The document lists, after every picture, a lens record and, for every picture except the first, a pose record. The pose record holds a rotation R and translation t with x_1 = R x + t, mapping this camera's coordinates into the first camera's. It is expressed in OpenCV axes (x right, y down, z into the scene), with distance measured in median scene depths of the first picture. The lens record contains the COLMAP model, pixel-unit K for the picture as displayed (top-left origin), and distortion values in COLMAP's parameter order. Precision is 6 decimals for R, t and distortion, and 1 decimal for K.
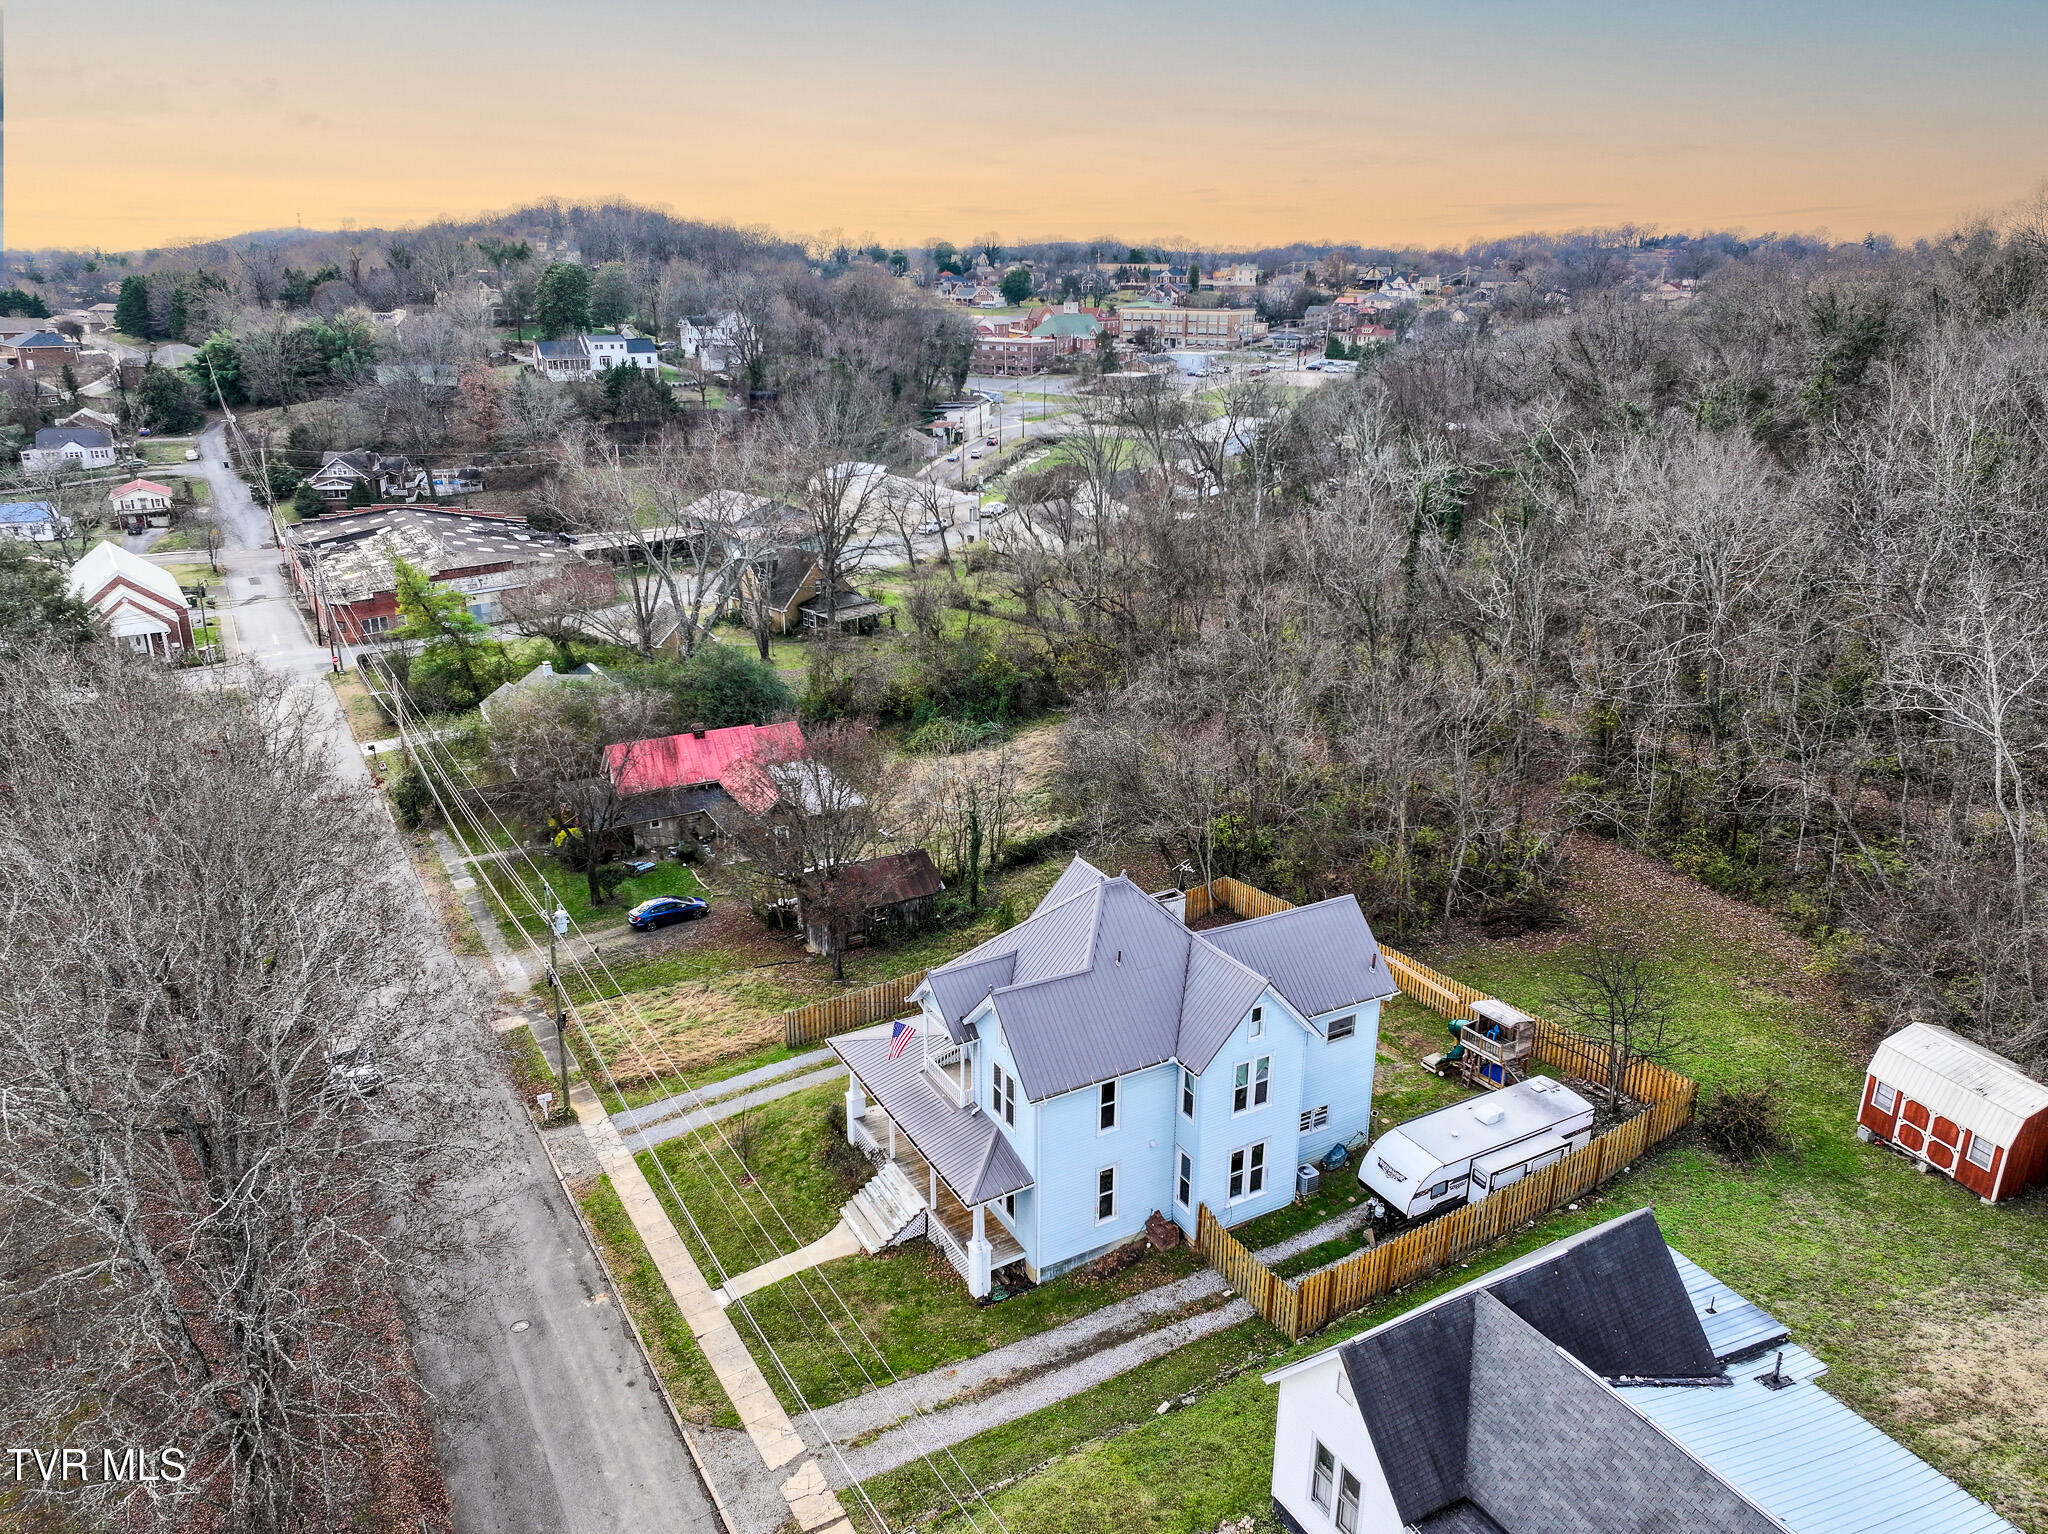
lens RADIAL K [[1440.1, 0, 1028.3], [0, 1440.1, 756.5], [0, 0, 1]] dist [0.008890, 0.005307]
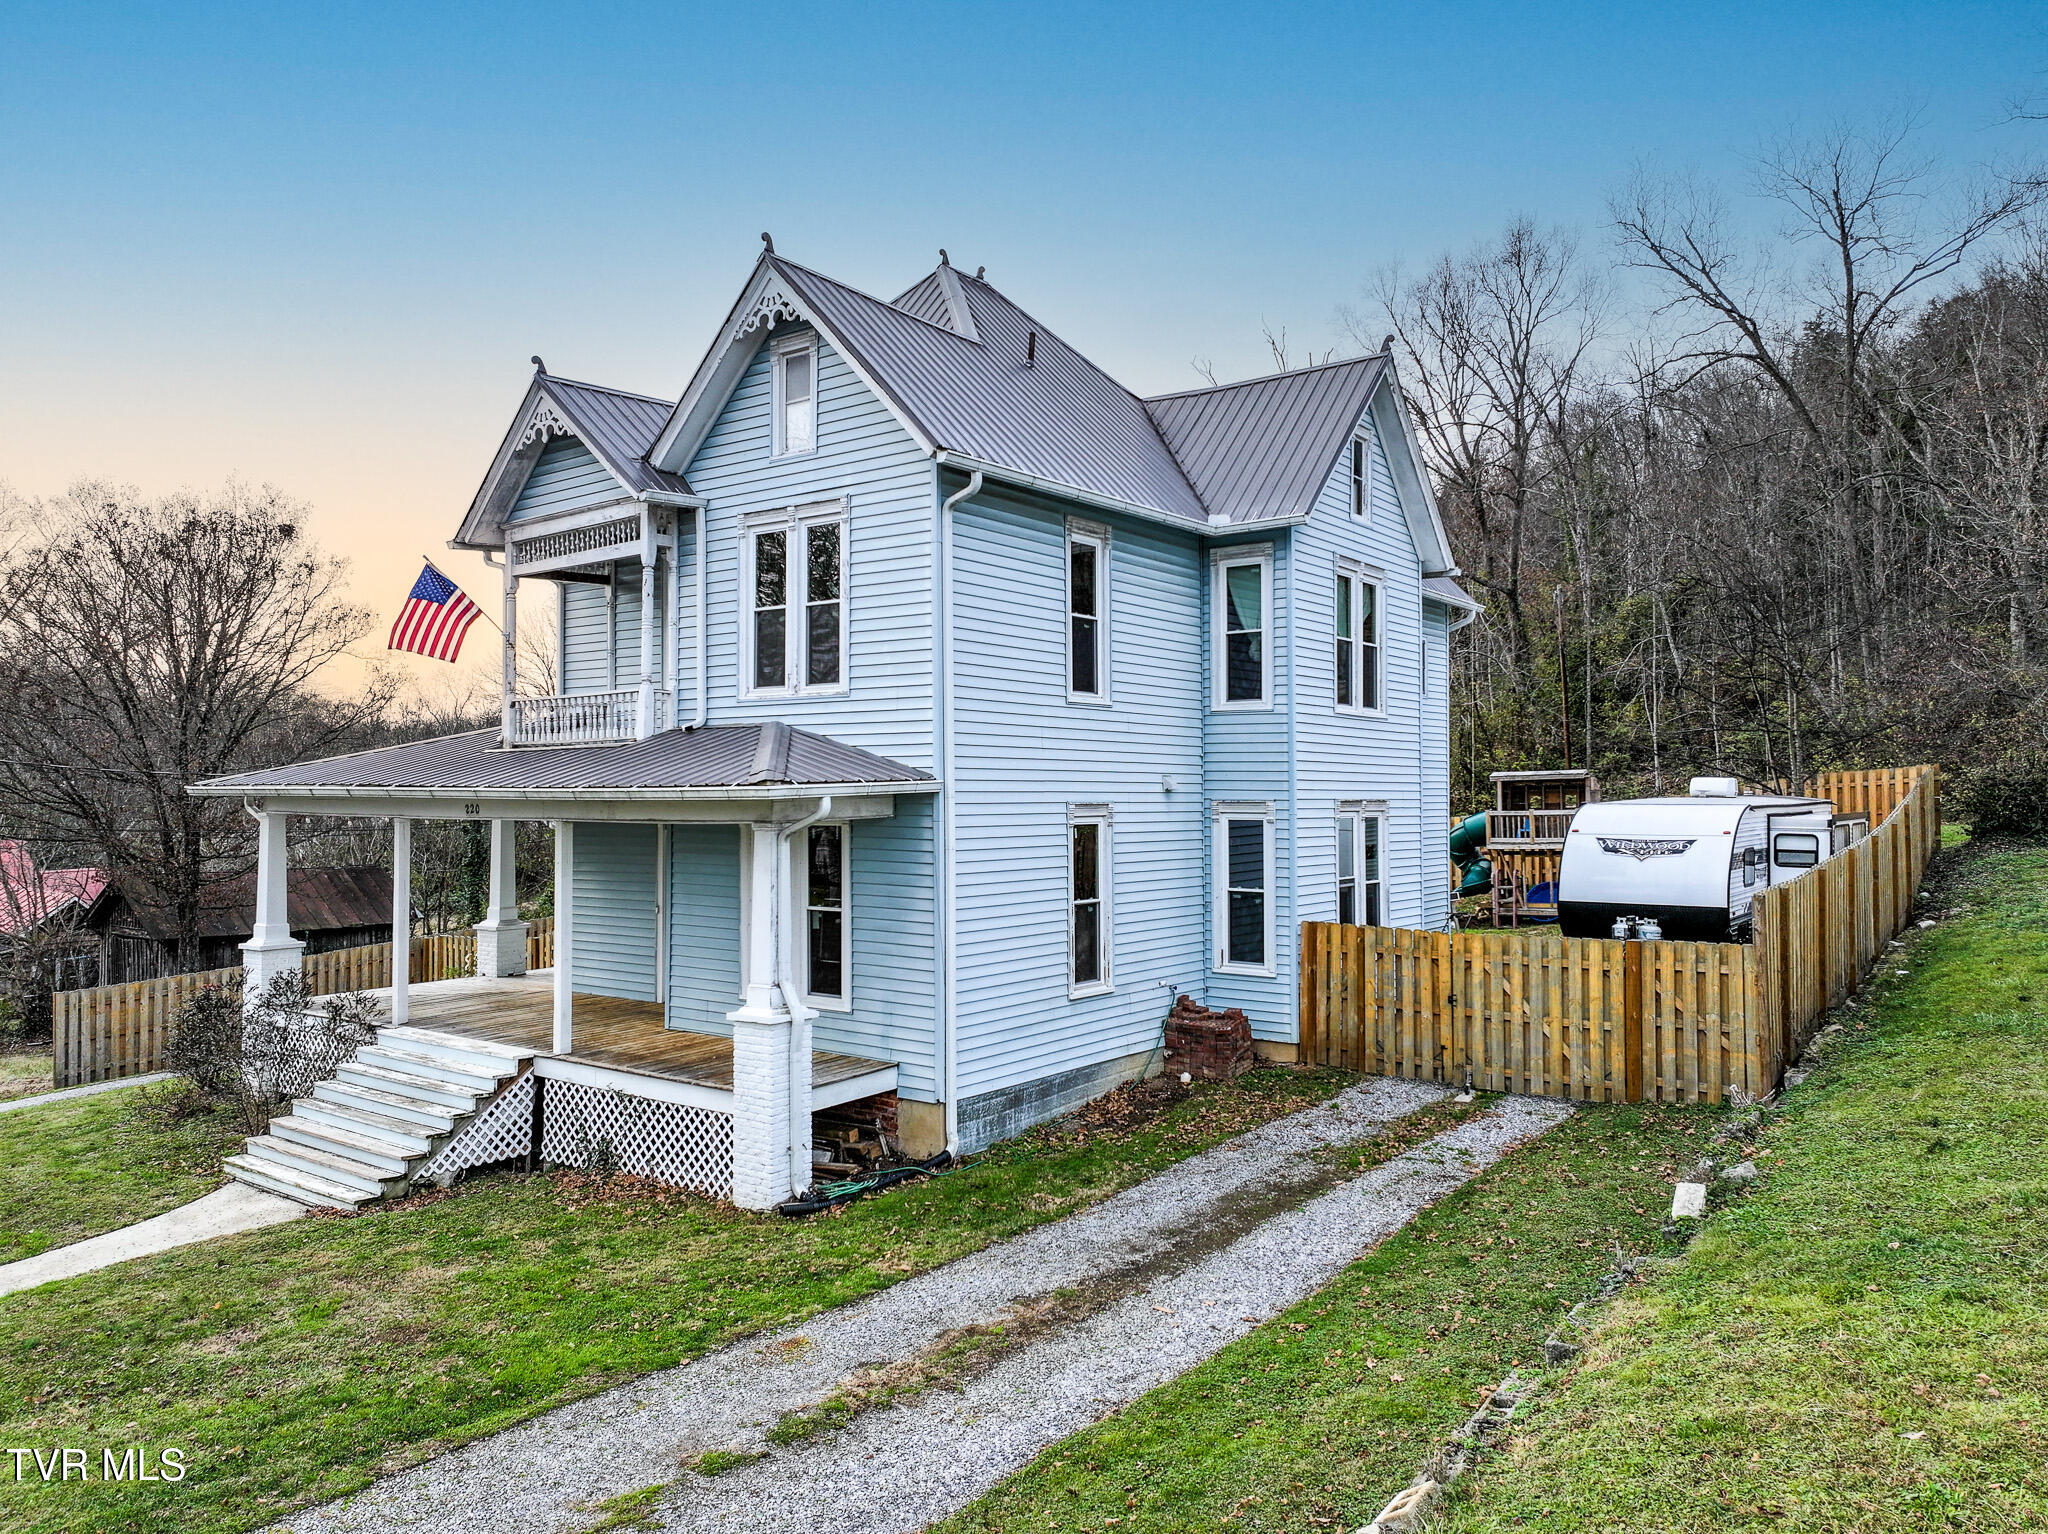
lens RADIAL K [[1435.4, 0, 1030.3], [0, 1435.4, 764.1], [0, 0, 1]] dist [0.000421, 0.010835]
pose [[0.917782, 0.001312, 0.397083, -0.097857], [0.133588, 0.940686, -0.311871, 0.368550], [-0.373940, 0.339275, 0.863169, 0.662516]]
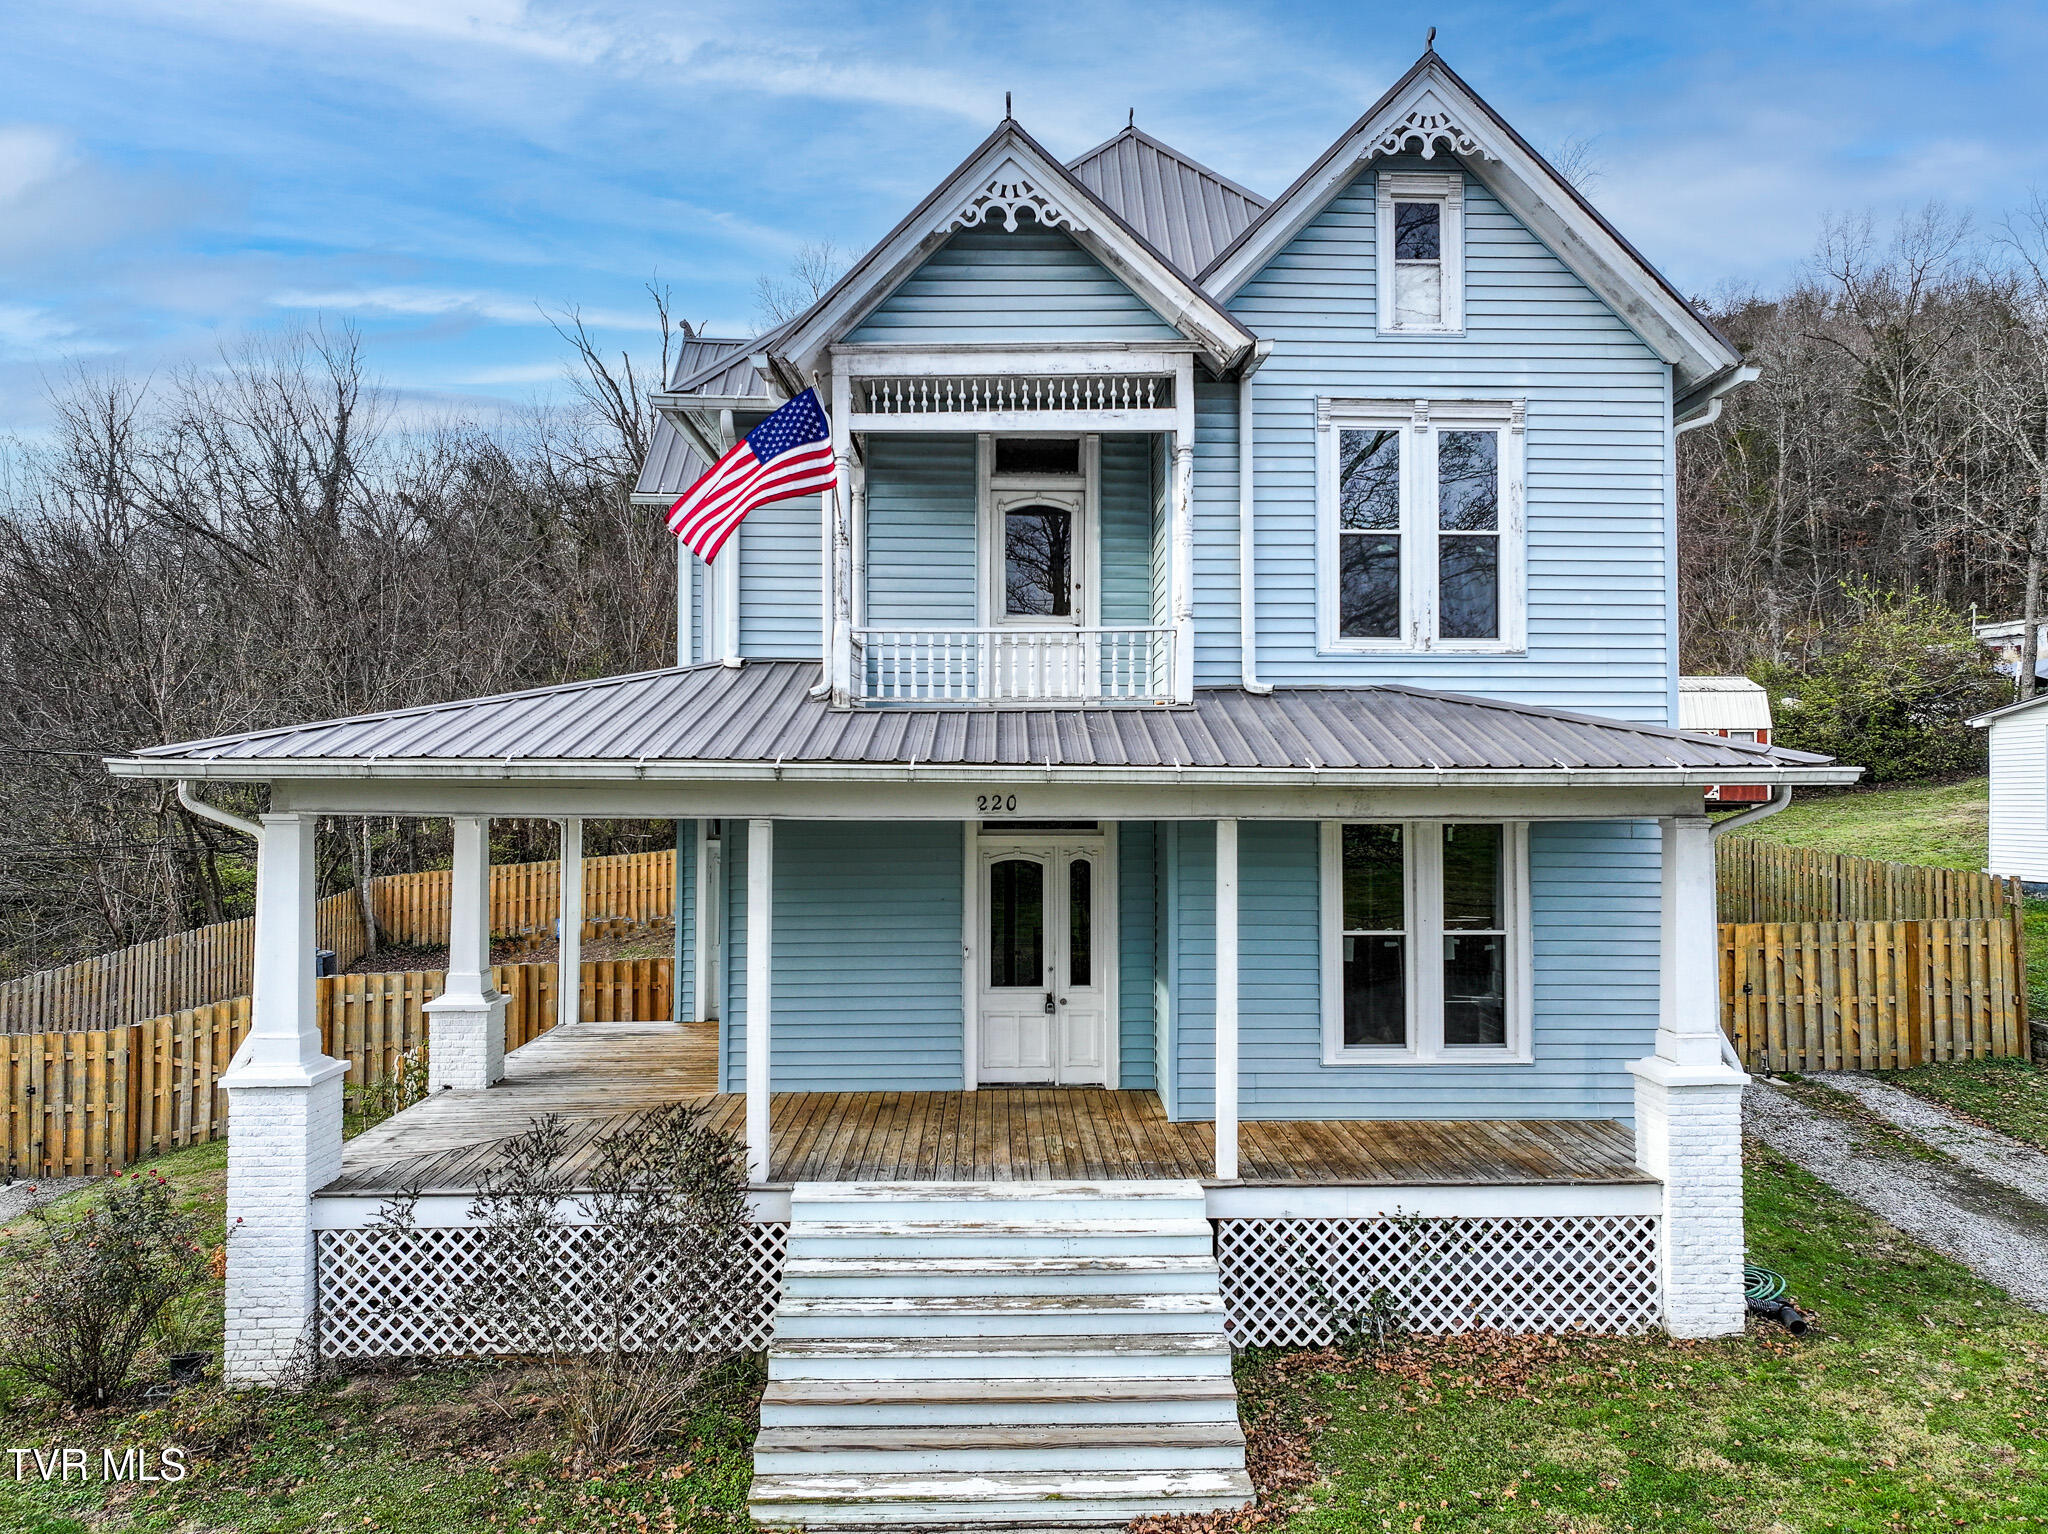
lens RADIAL K [[1435.4, 0, 1030.3], [0, 1435.4, 764.1], [0, 0, 1]] dist [0.000421, 0.010835]
pose [[0.468127, 0.018156, 0.883475, -0.266907], [0.286298, 0.942744, -0.171075, 0.285307], [-0.835997, 0.333022, 0.436126, 0.916199]]
